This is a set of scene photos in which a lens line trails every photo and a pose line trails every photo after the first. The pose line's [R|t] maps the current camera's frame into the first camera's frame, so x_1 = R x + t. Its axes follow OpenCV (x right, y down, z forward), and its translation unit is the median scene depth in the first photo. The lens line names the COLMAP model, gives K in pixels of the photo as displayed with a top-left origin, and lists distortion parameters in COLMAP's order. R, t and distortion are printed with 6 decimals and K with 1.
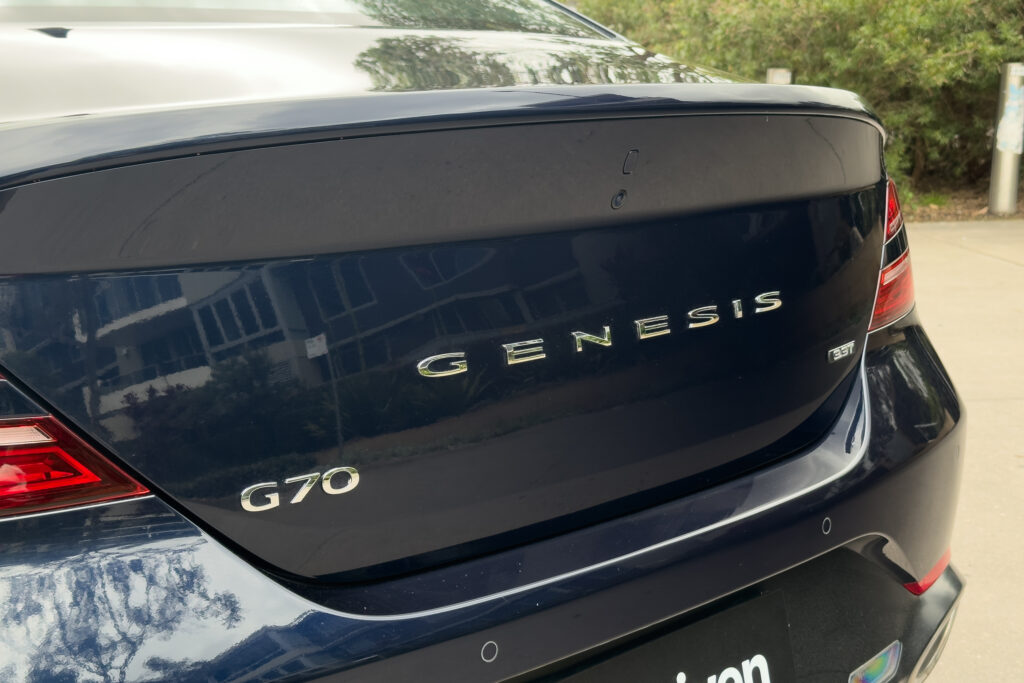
lens RADIAL K [[1445.2, 0, 514.1], [0, 1445.2, 335.8], [0, 0, 1]] dist [0.042247, 0.000000]
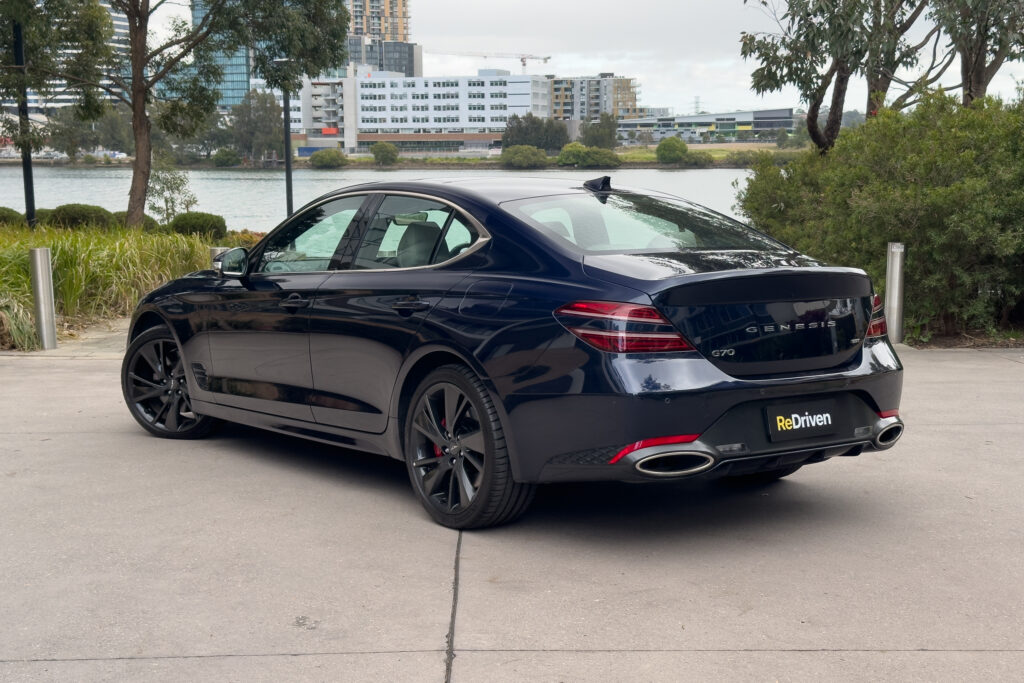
lens RADIAL K [[1326.6, 0, 510.9], [0, 1326.6, 349.3], [0, 0, 1]] dist [0.123591, 0.000000]
pose [[0.992141, 0.016261, -0.124065, -0.032686], [-0.027590, 0.995546, -0.090149, 0.055859], [0.122047, 0.092864, 0.988170, -0.374760]]
